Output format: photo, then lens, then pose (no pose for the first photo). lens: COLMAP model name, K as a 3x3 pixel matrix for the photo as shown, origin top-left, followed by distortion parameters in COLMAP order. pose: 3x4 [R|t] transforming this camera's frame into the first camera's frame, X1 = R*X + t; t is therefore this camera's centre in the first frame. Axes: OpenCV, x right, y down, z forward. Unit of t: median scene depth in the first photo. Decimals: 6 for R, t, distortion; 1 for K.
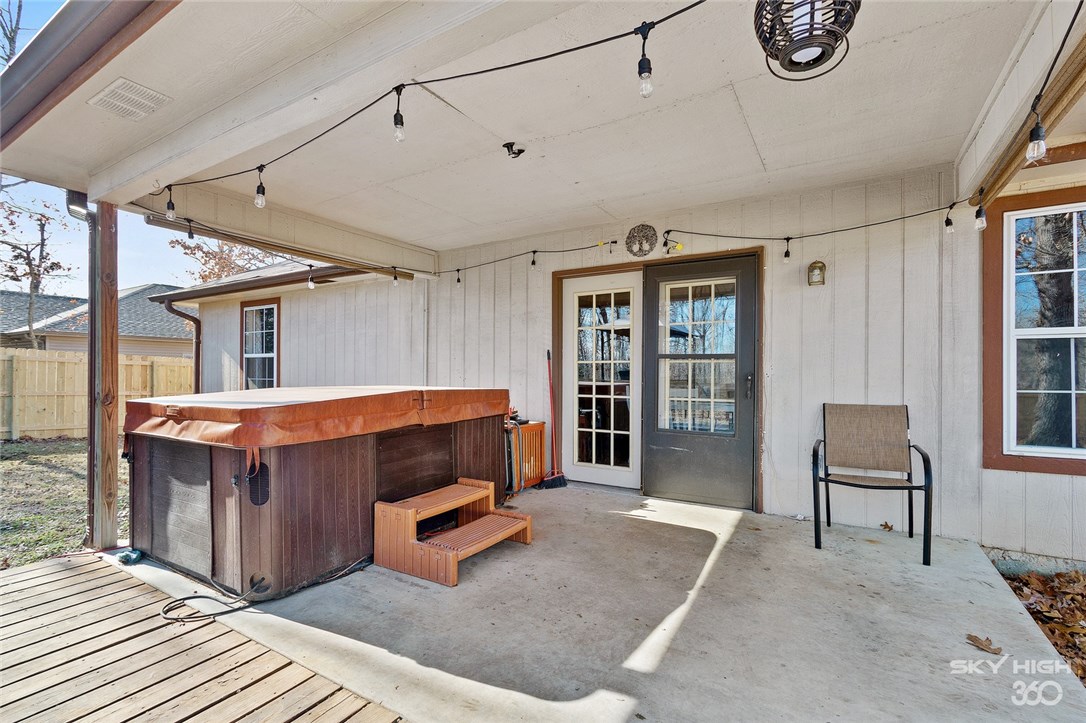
lens RADIAL K [[495.0, 0, 533.3], [0, 495.0, 365.5], [0, 0, 1]] dist [0.002592, 0.000003]
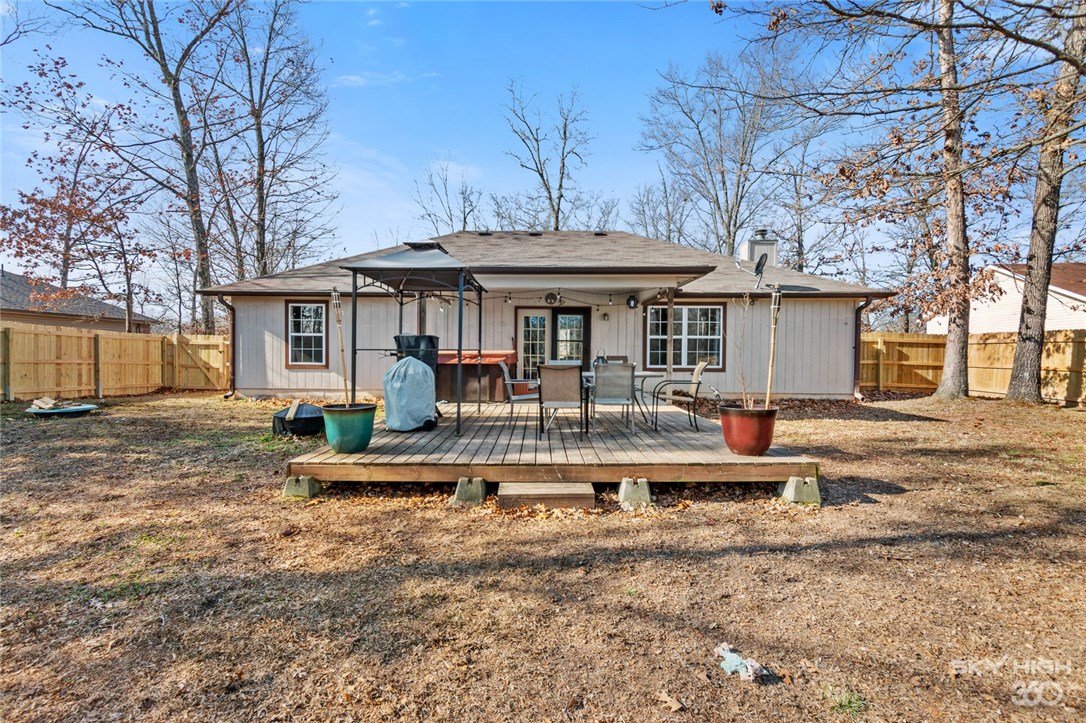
lens RADIAL K [[511.6, 0, 526.4], [0, 511.6, 362.6], [0, 0, 1]] dist [0.005756, -0.000122]
pose [[0.855701, -0.007168, 0.517420, -1.350944], [-0.013204, 0.999276, 0.035679, 0.003858], [-0.517301, -0.037363, 0.854987, -1.357120]]
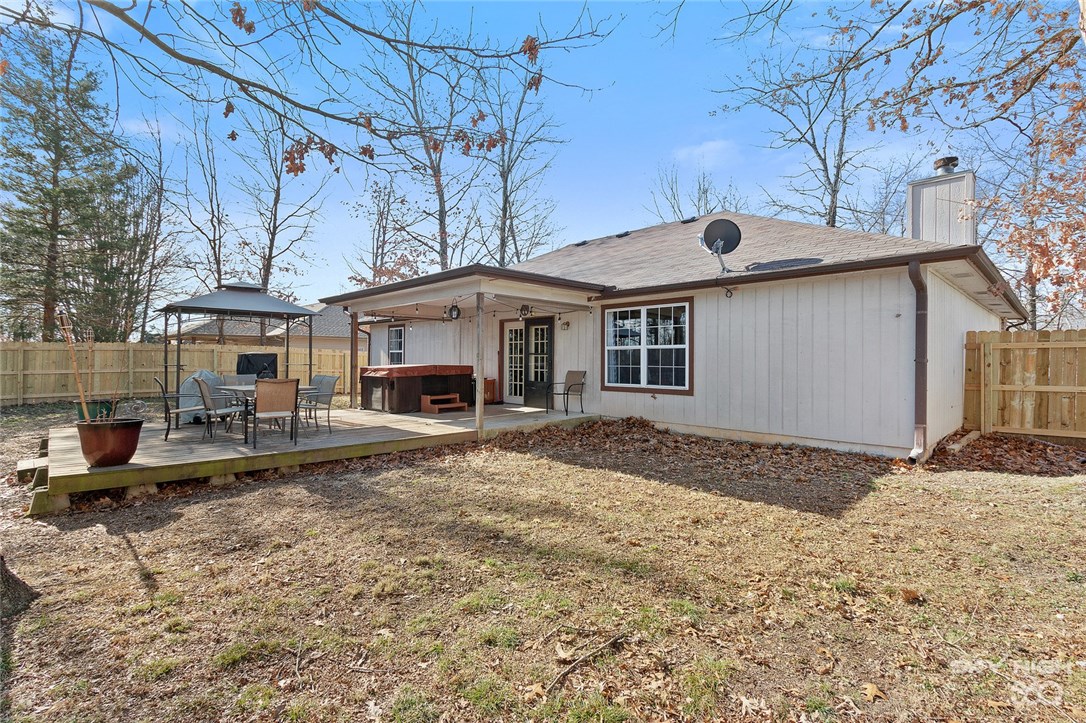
lens RADIAL K [[502.6, 0, 531.8], [0, 502.6, 359.9], [0, 0, 1]] dist [0.000614, 0.000093]
pose [[0.967512, 0.003396, -0.252801, 0.909169], [0.000186, 0.999900, 0.014142, -0.023808], [0.252824, -0.013730, 0.967415, -1.540905]]
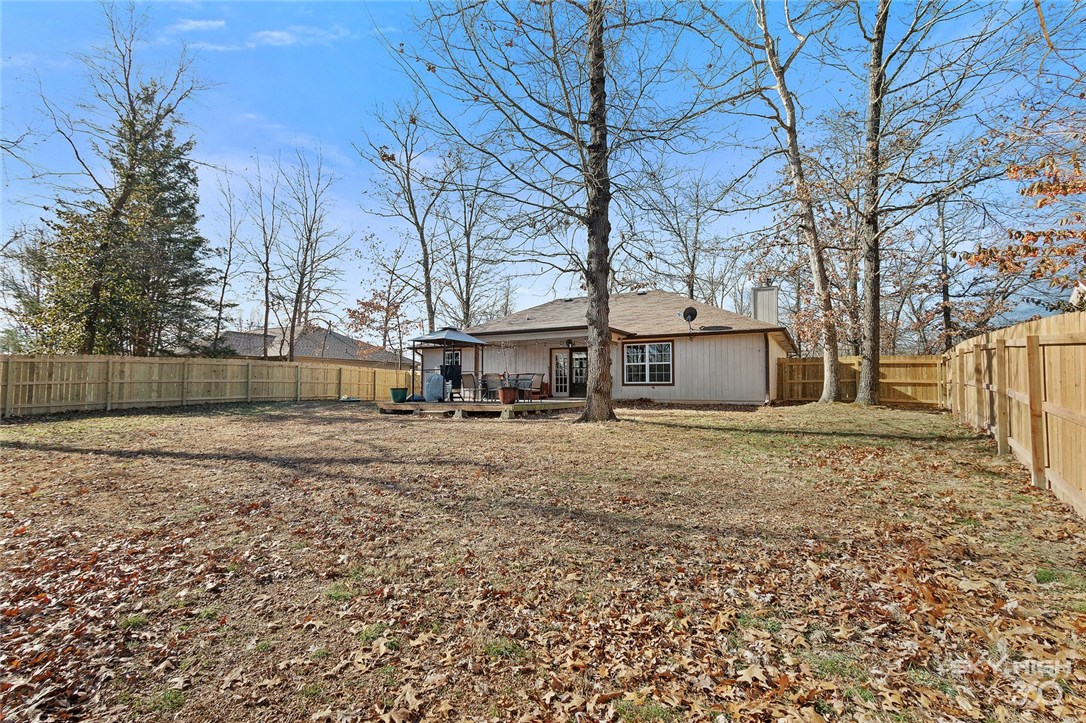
lens RADIAL K [[511.6, 0, 526.4], [0, 511.6, 362.6], [0, 0, 1]] dist [0.005756, -0.000122]
pose [[0.999295, 0.001997, 0.037498, -0.354840], [-0.000763, 0.999459, -0.032881, 0.088275], [-0.037543, 0.032829, 0.998756, -3.700648]]
